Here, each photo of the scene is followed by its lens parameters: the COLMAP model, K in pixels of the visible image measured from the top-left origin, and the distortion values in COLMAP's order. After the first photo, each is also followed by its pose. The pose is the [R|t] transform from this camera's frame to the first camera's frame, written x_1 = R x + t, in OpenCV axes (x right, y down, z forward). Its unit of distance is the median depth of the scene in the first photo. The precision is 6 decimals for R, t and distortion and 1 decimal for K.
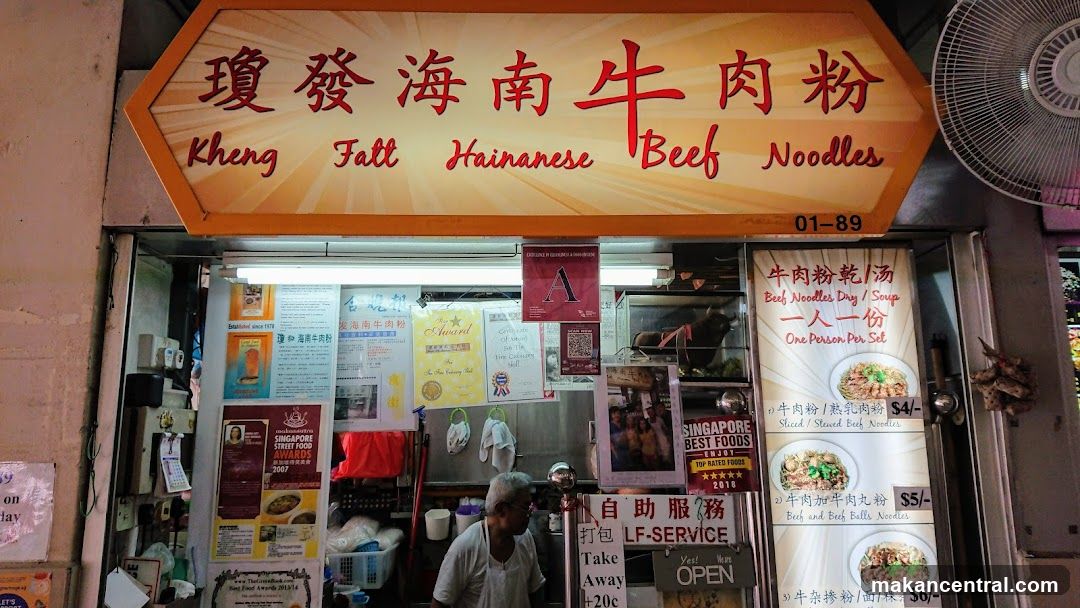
lens RADIAL K [[722.4, 0, 538.6], [0, 722.4, 304.2], [0, 0, 1]] dist [0.211878, -0.347345]
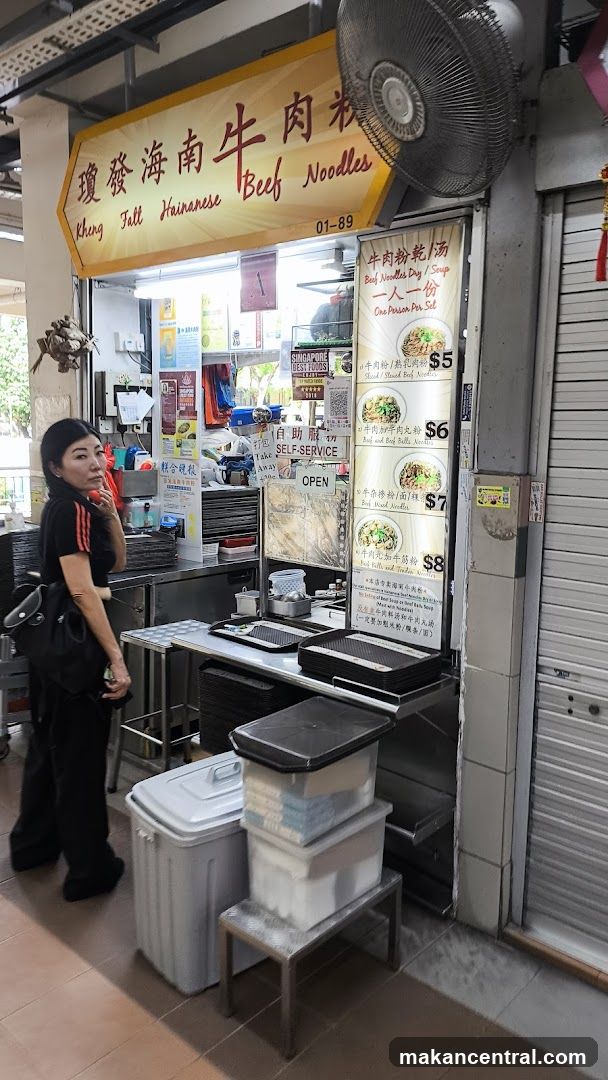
lens RADIAL K [[793.6, 0, 318.7], [0, 793.6, 535.9], [0, 0, 1]] dist [0.060961, -0.126238]
pose [[0.736434, 0.117003, -0.666315, 1.320261], [0.099621, 0.955437, 0.277877, 0.025137], [0.669135, -0.271017, 0.691960, -0.177829]]
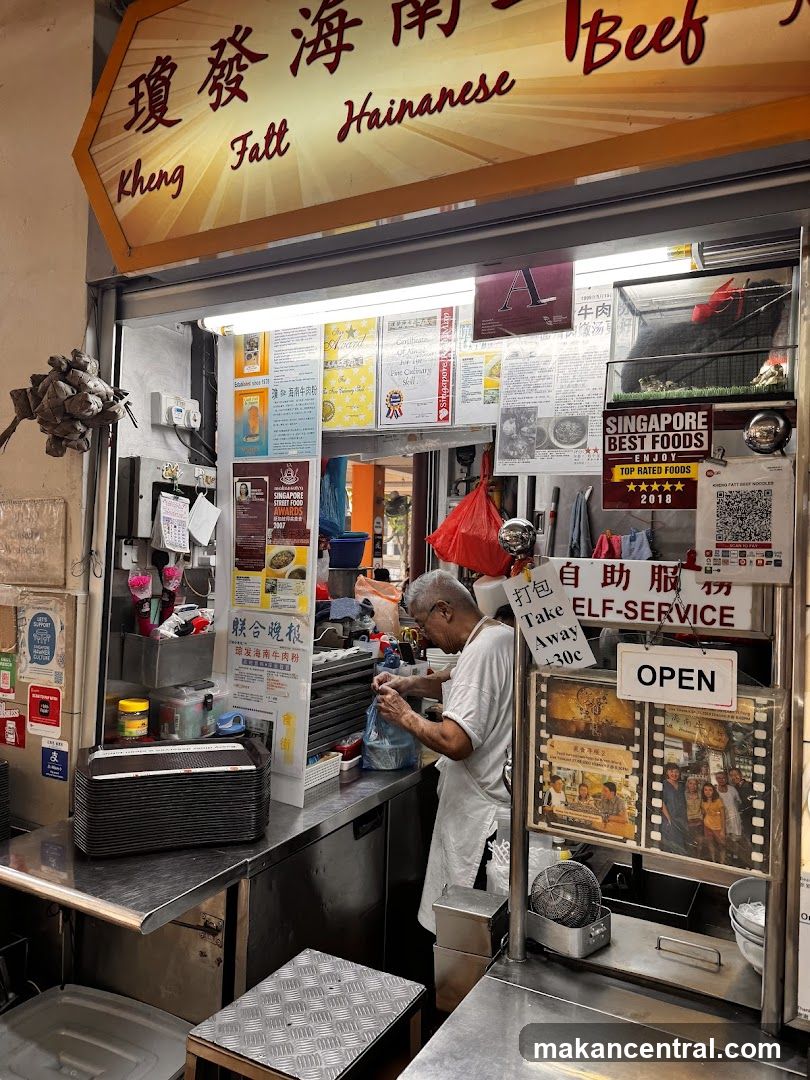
lens RADIAL K [[755.6, 0, 397.4], [0, 755.6, 546.7], [0, 0, 1]] dist [0.030232, -0.045523]
pose [[0.869754, 0.030266, -0.492557, 0.329014], [0.054848, 0.986005, 0.157437, 0.114802], [0.490429, -0.163947, 0.855921, 0.237722]]
